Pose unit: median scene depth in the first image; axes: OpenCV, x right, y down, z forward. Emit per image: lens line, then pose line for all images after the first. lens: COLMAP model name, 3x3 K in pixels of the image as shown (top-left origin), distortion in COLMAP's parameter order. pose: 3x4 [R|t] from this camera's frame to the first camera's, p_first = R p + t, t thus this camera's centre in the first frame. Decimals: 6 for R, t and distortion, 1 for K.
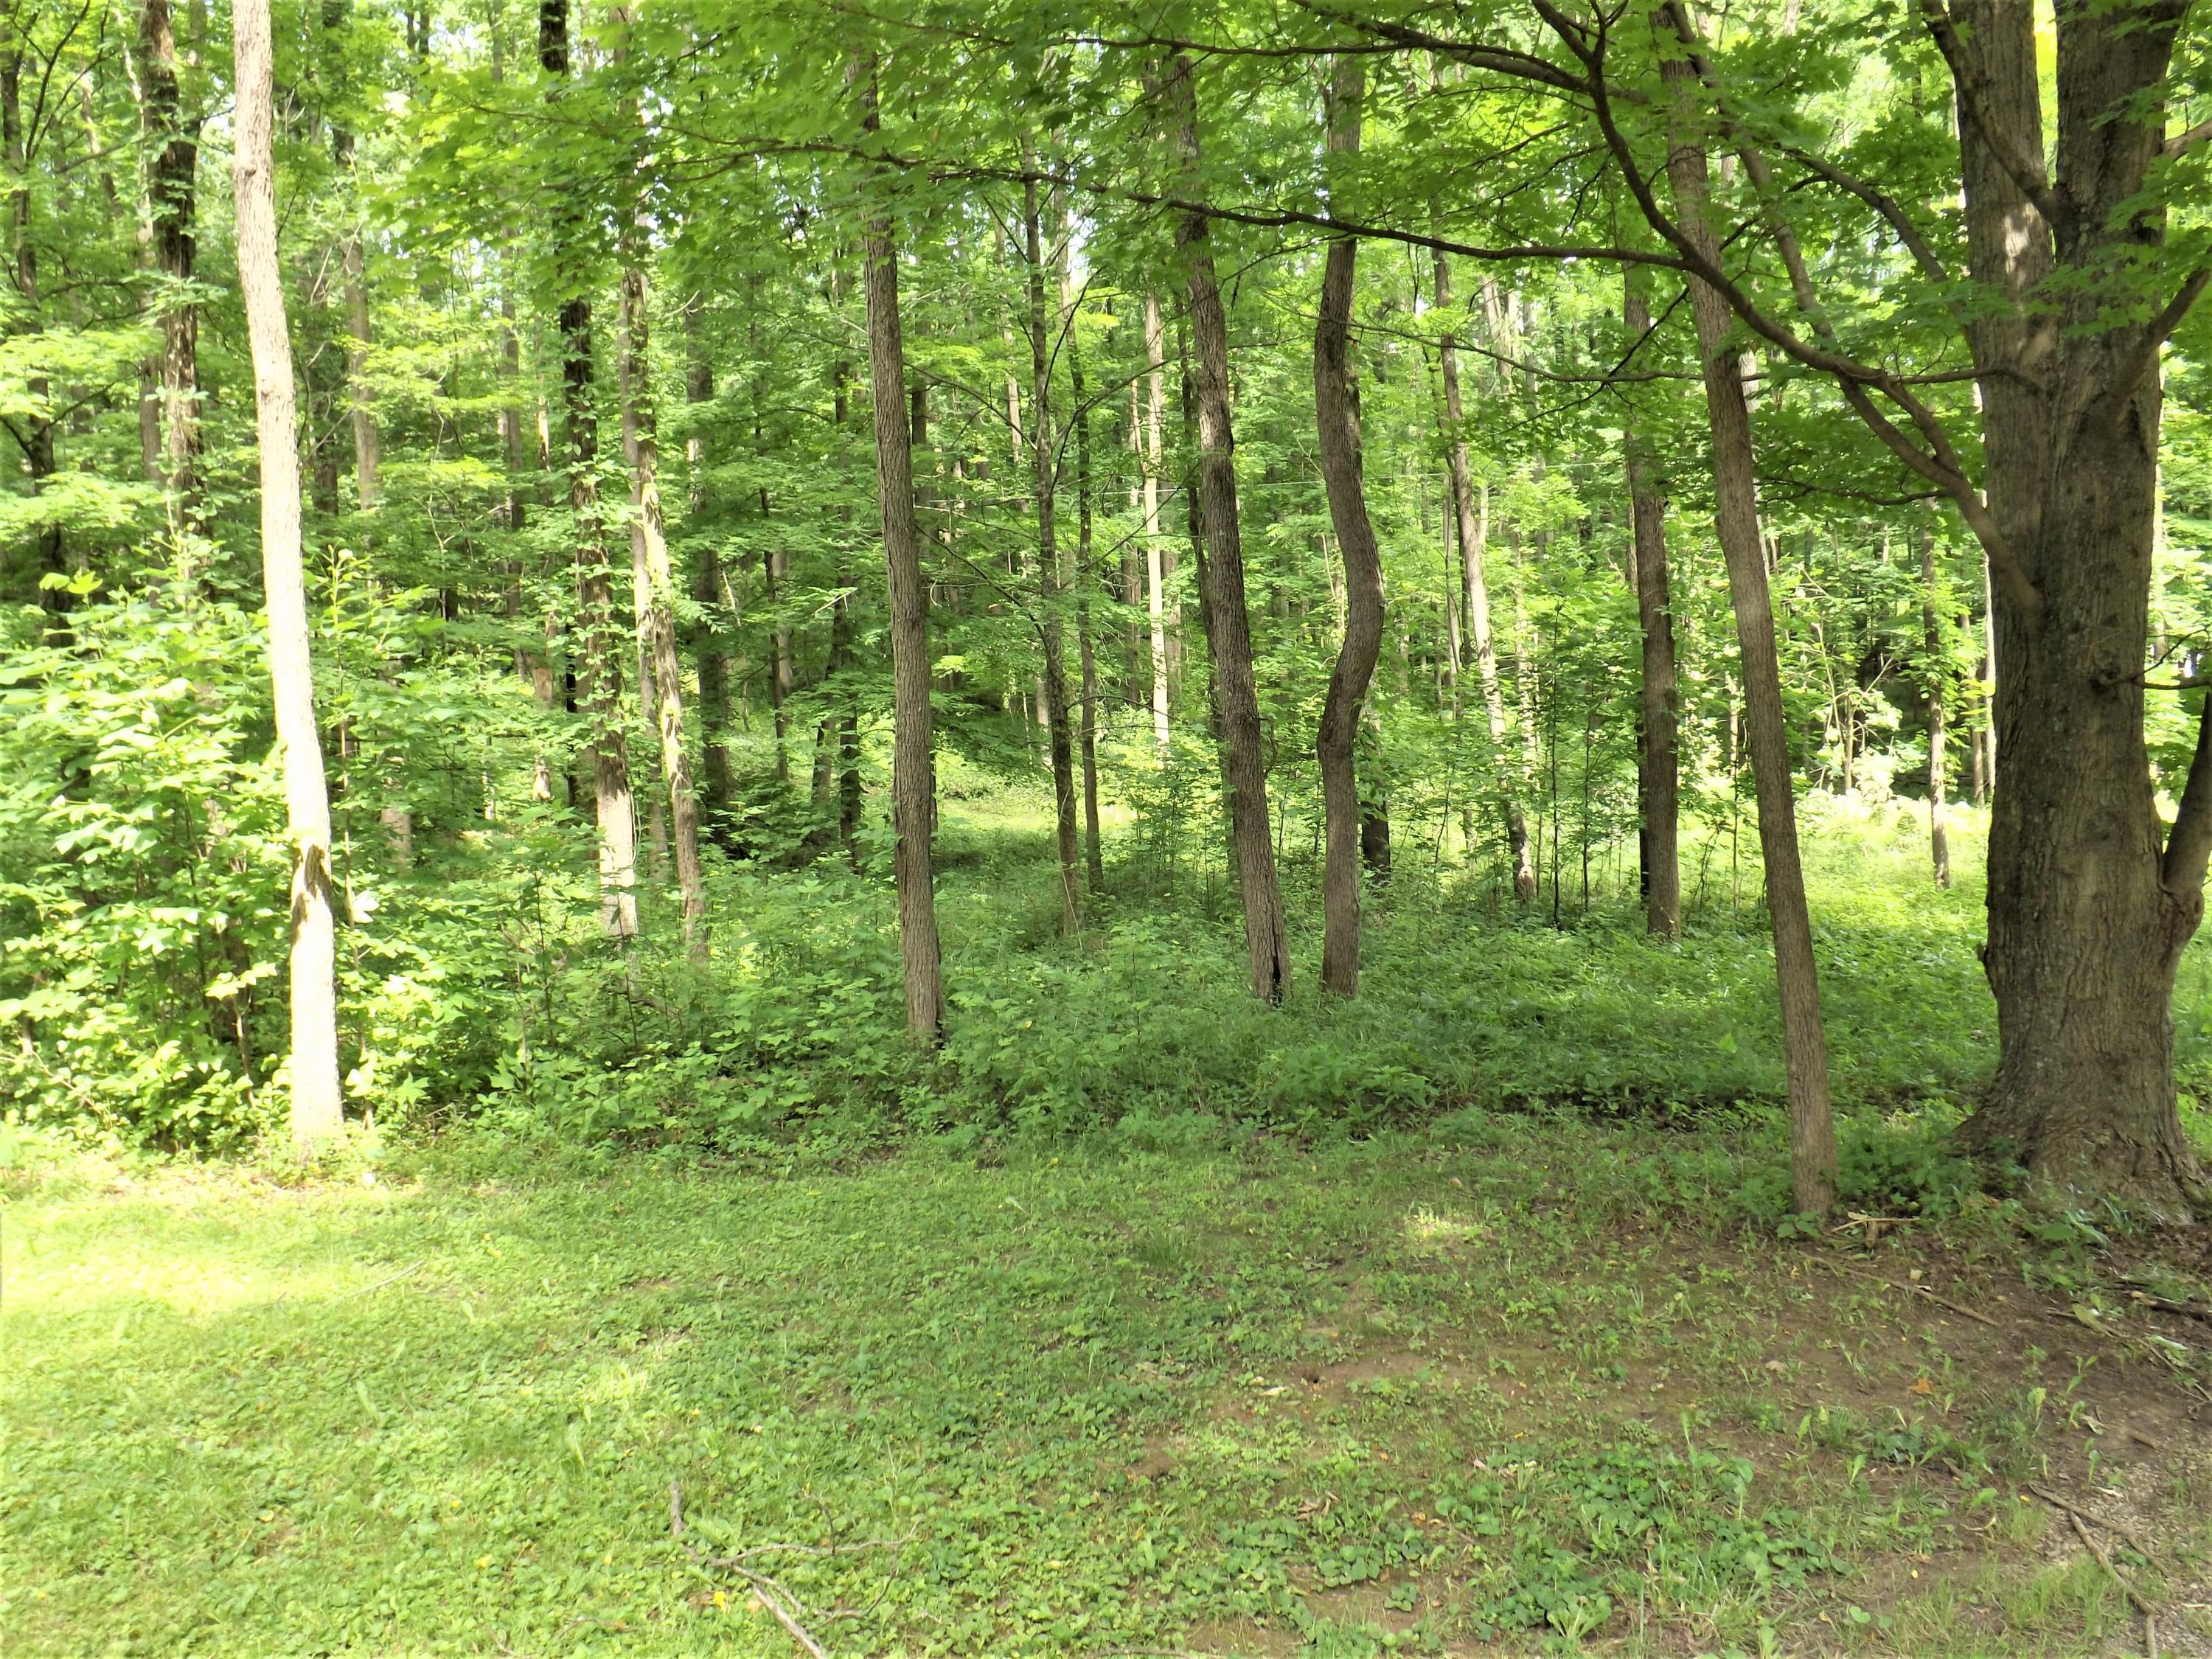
lens RADIAL K [[1584.4, 0, 1106.0], [0, 1584.4, 829.5], [0, 0, 1]] dist [-0.060994, 0.018002]
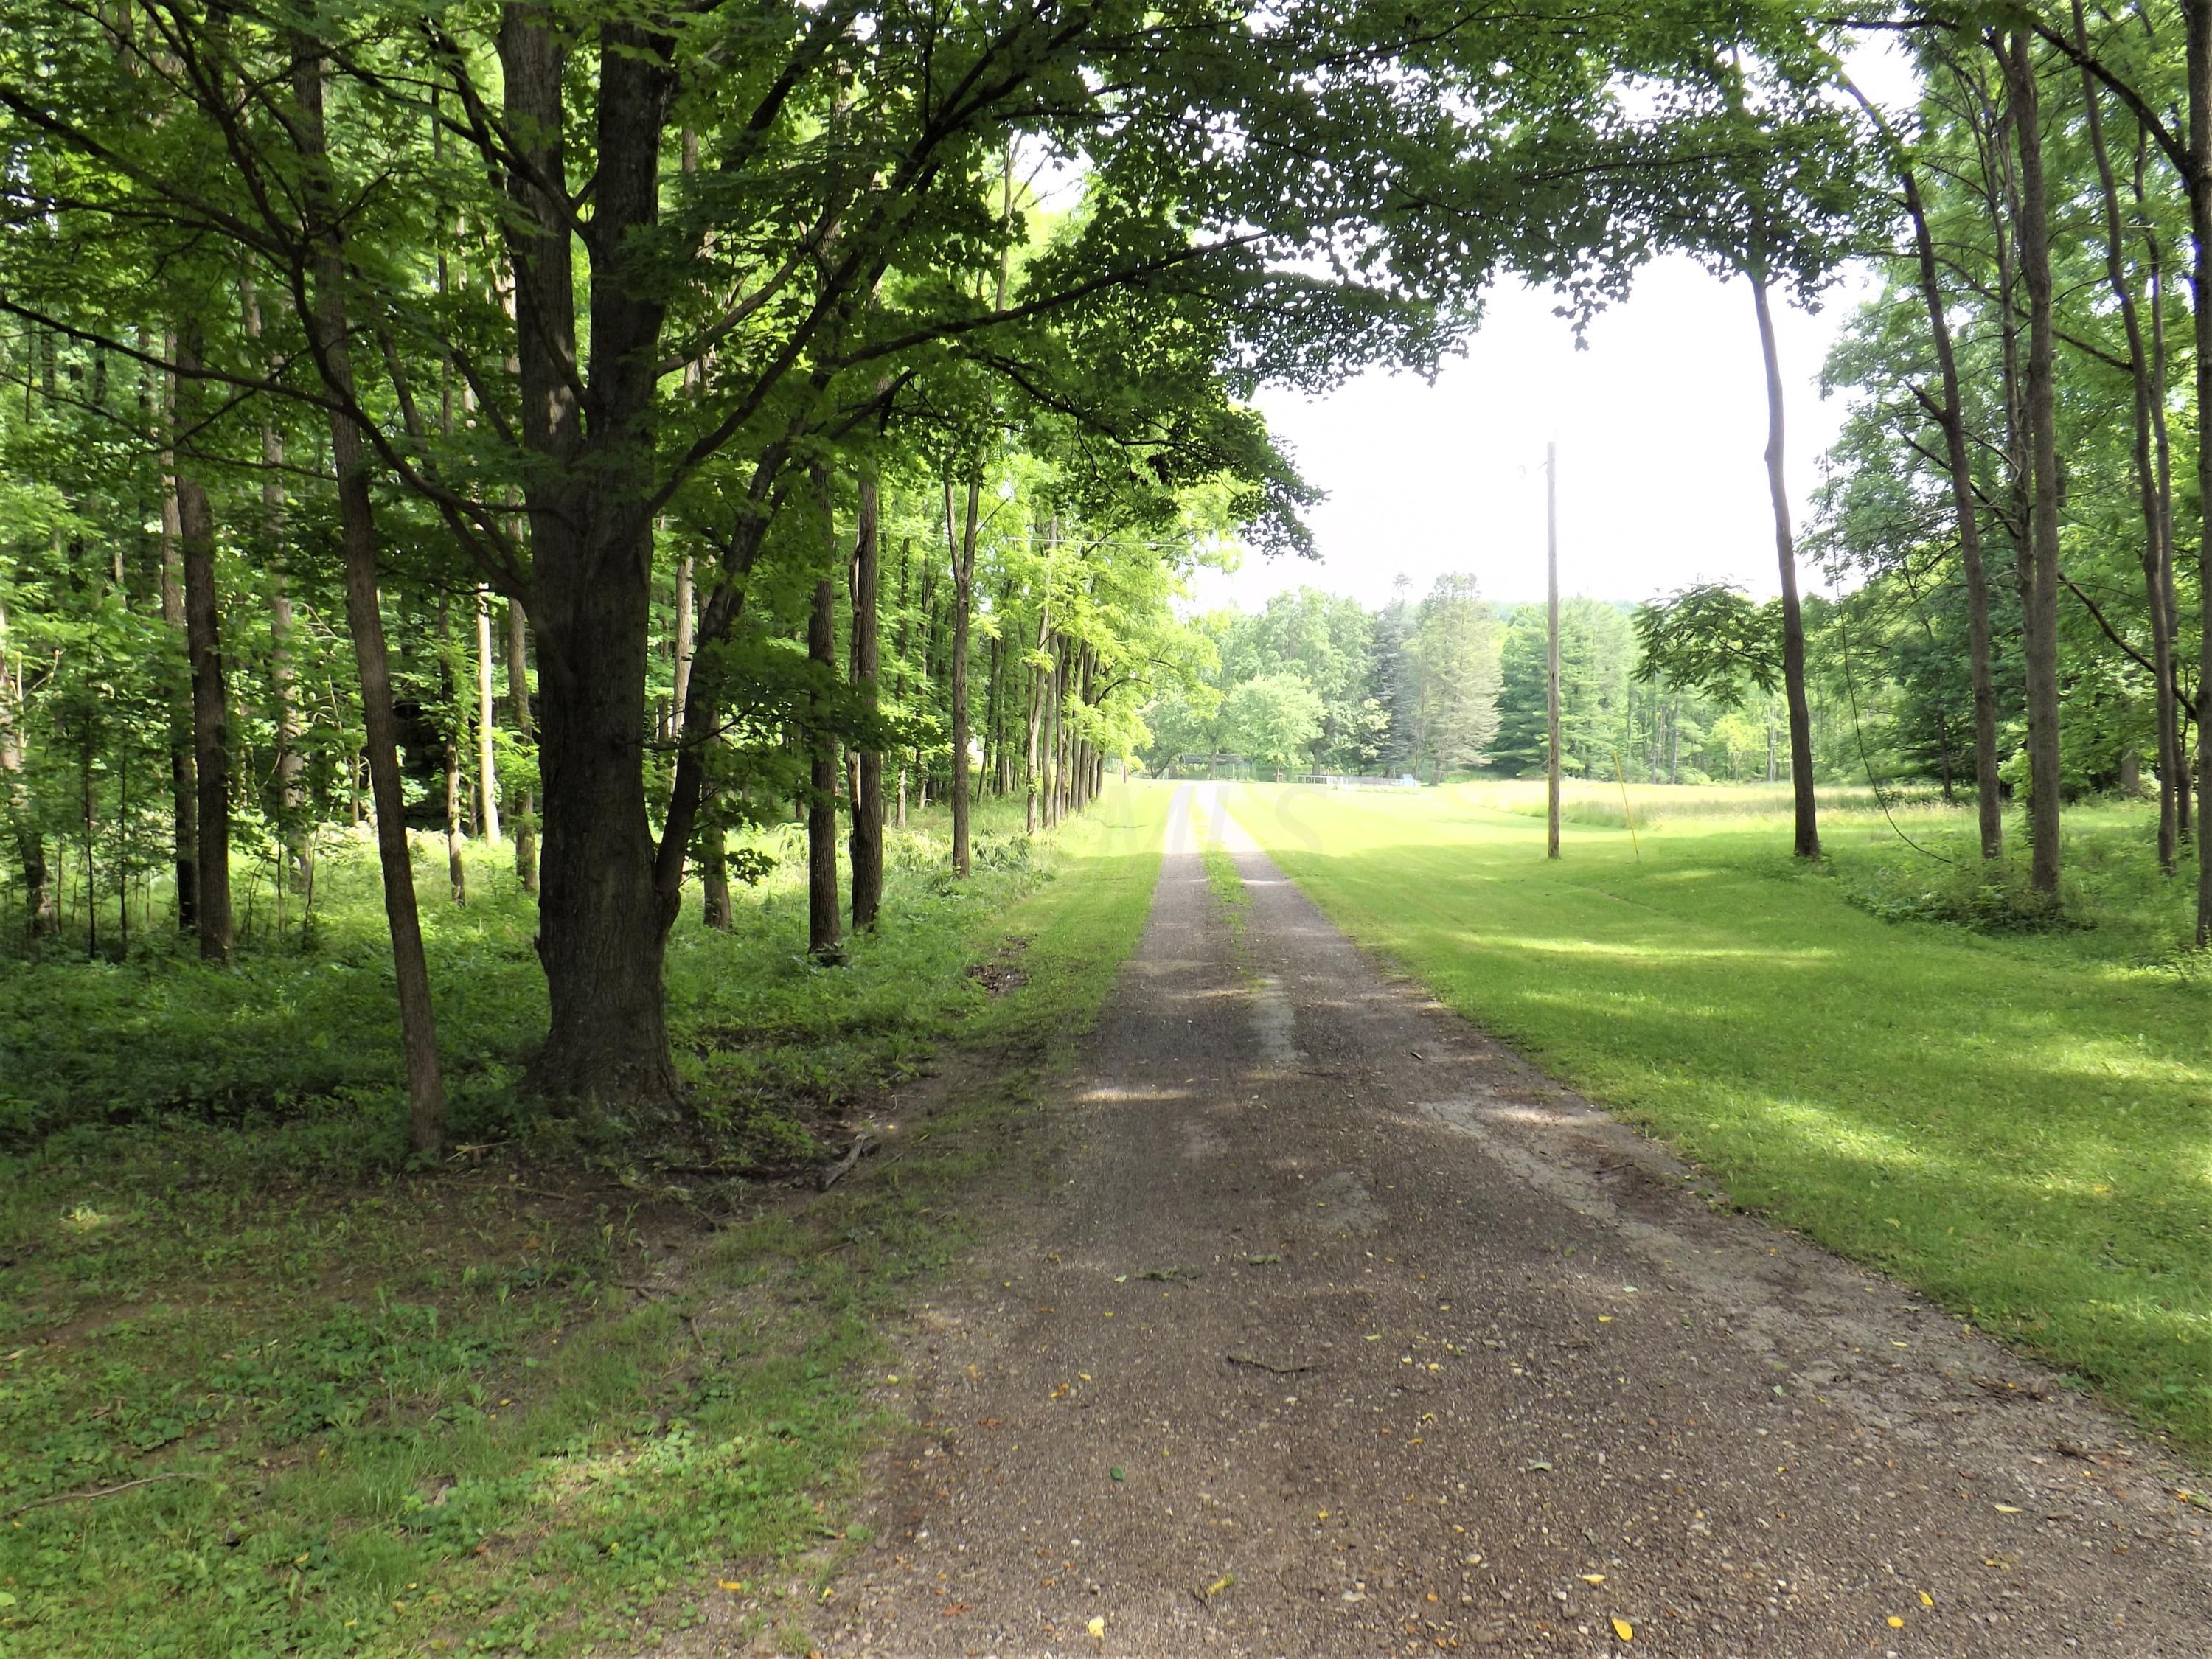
lens RADIAL K [[1584.4, 0, 1106.0], [0, 1584.4, 829.5], [0, 0, 1]] dist [-0.060994, 0.018002]
pose [[0.616117, -0.005049, 0.787639, -0.198501], [0.021412, 0.999717, -0.010341, 0.007221], [-0.787364, 0.023236, 0.616050, -0.215430]]
